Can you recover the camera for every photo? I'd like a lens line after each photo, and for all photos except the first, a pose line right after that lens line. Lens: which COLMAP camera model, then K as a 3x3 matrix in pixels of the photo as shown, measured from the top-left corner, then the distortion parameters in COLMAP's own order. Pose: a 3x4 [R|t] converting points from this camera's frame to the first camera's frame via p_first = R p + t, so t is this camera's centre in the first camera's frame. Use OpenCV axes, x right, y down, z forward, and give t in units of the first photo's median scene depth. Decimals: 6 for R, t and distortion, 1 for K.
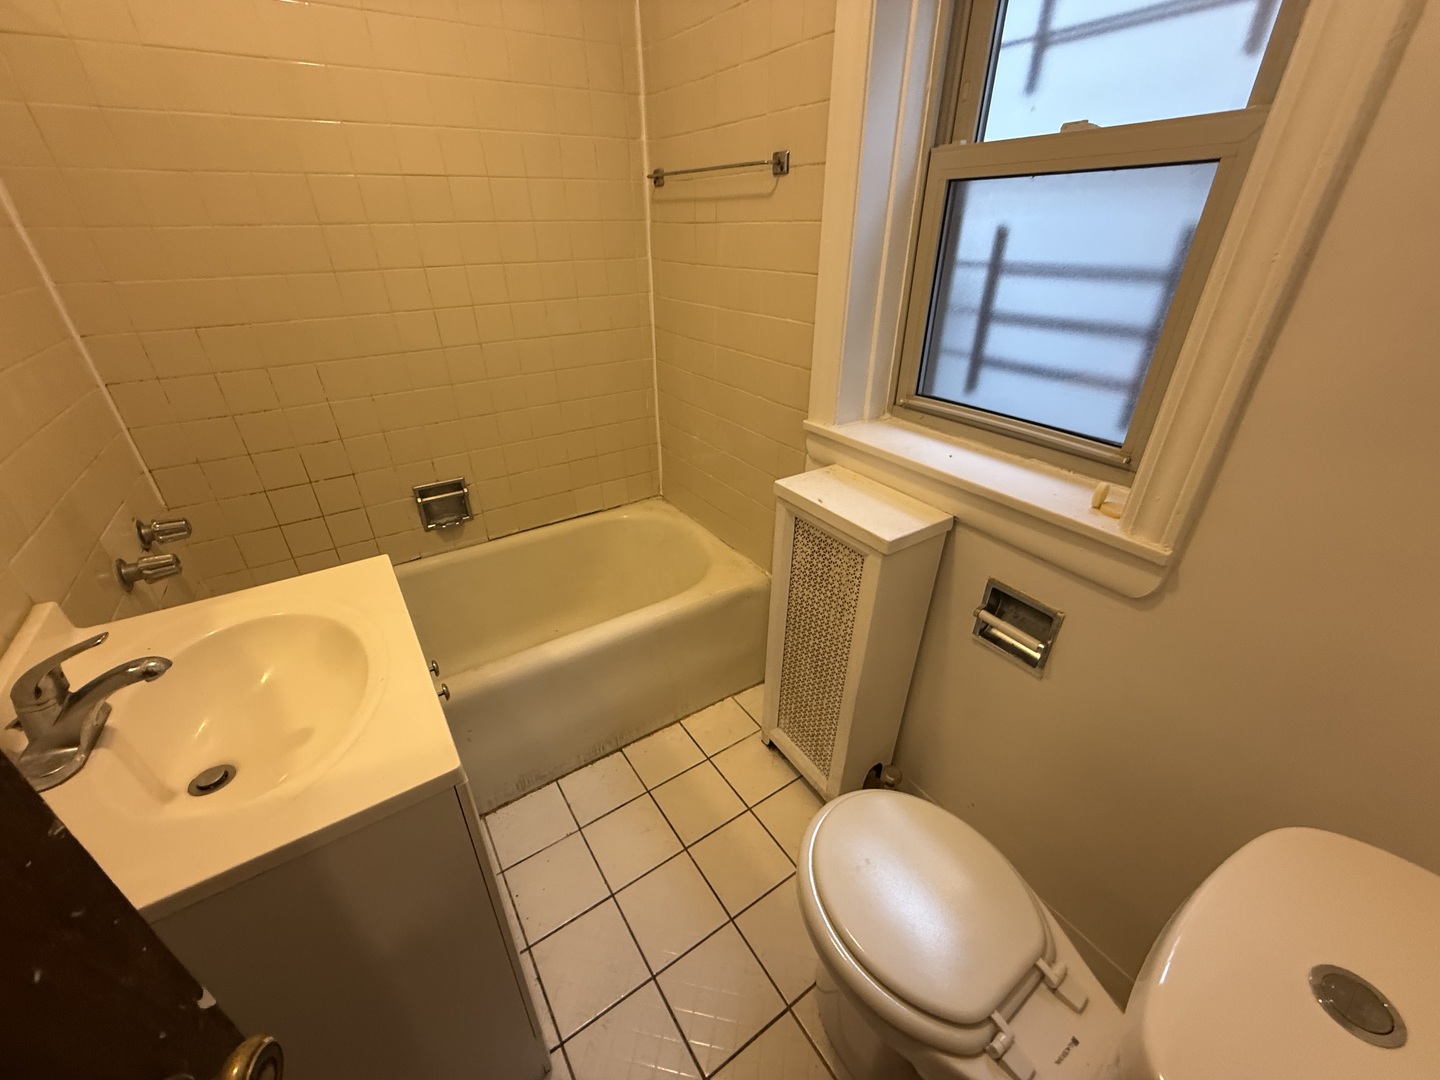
lens RADIAL K [[570.9, 0, 722.9], [0, 570.9, 531.6], [0, 0, 1]] dist [-0.000817, 0.000347]
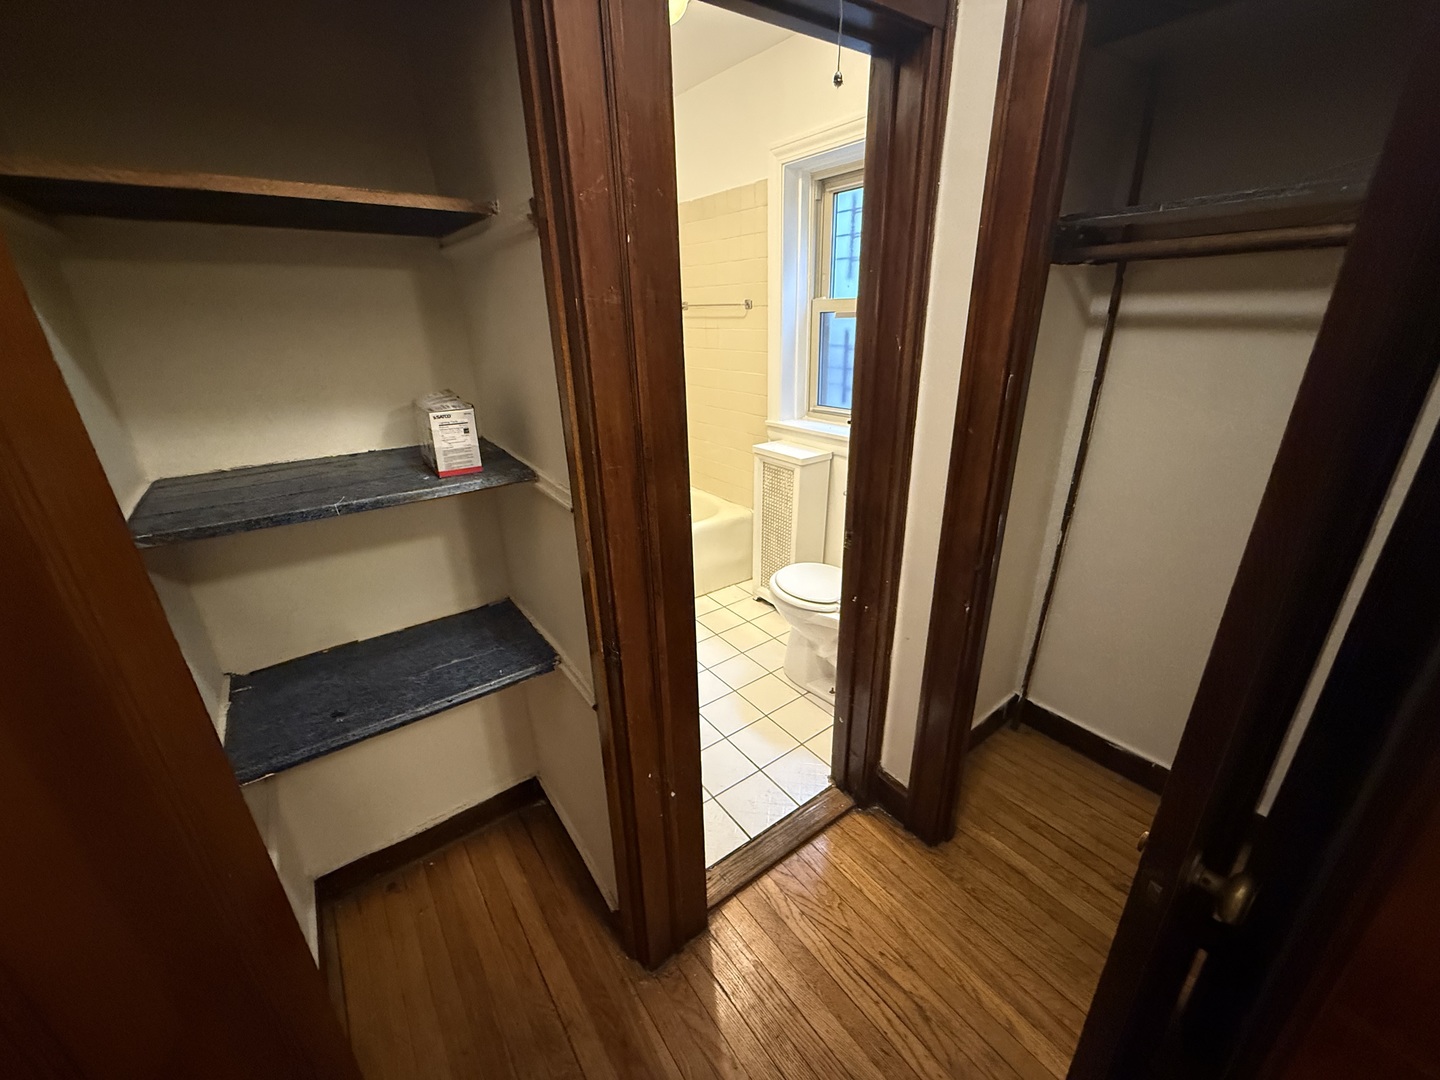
lens RADIAL K [[570.9, 0, 723.1], [0, 570.9, 542.3], [0, 0, 1]] dist [-0.000817, 0.000347]
pose [[0.998690, -0.037351, 0.034961, -0.108840], [0.041030, 0.992950, -0.111205, 0.505472], [-0.030561, 0.112494, 0.993182, -1.079055]]
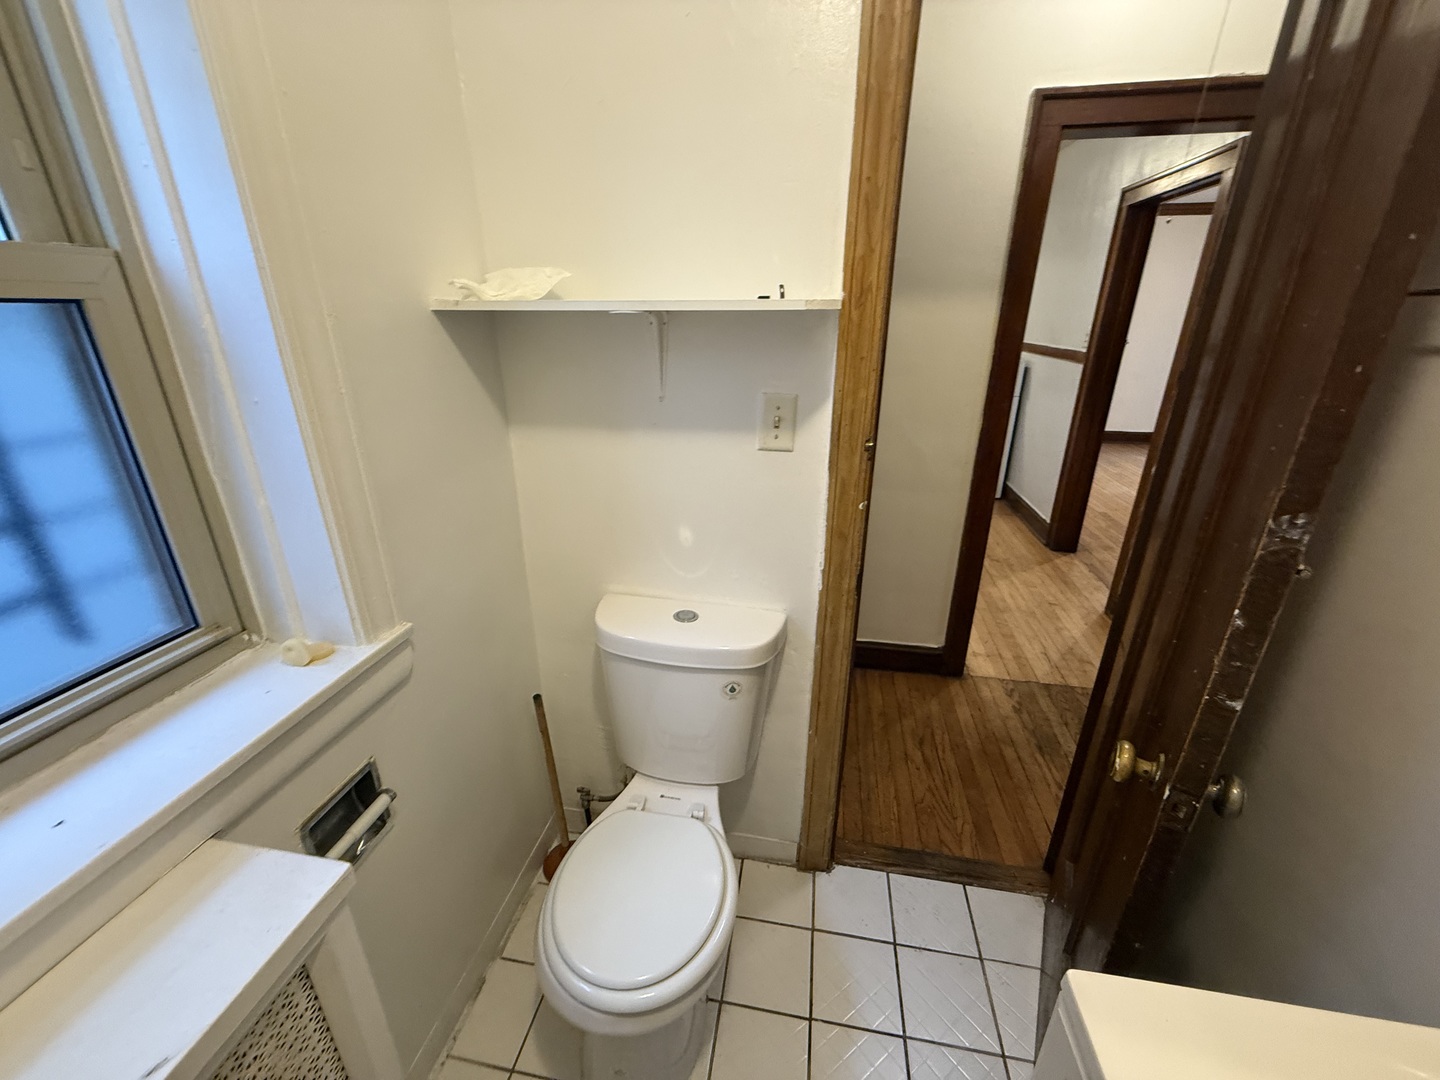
lens RADIAL K [[570.9, 0, 721.3], [0, 570.9, 544.0], [0, 0, 1]] dist [-0.000817, 0.000347]
pose [[-0.719916, -0.249781, 0.647557, -0.268309], [0.329309, 0.698365, 0.635486, -0.412986], [-0.610963, 0.670743, -0.420509, 0.669382]]
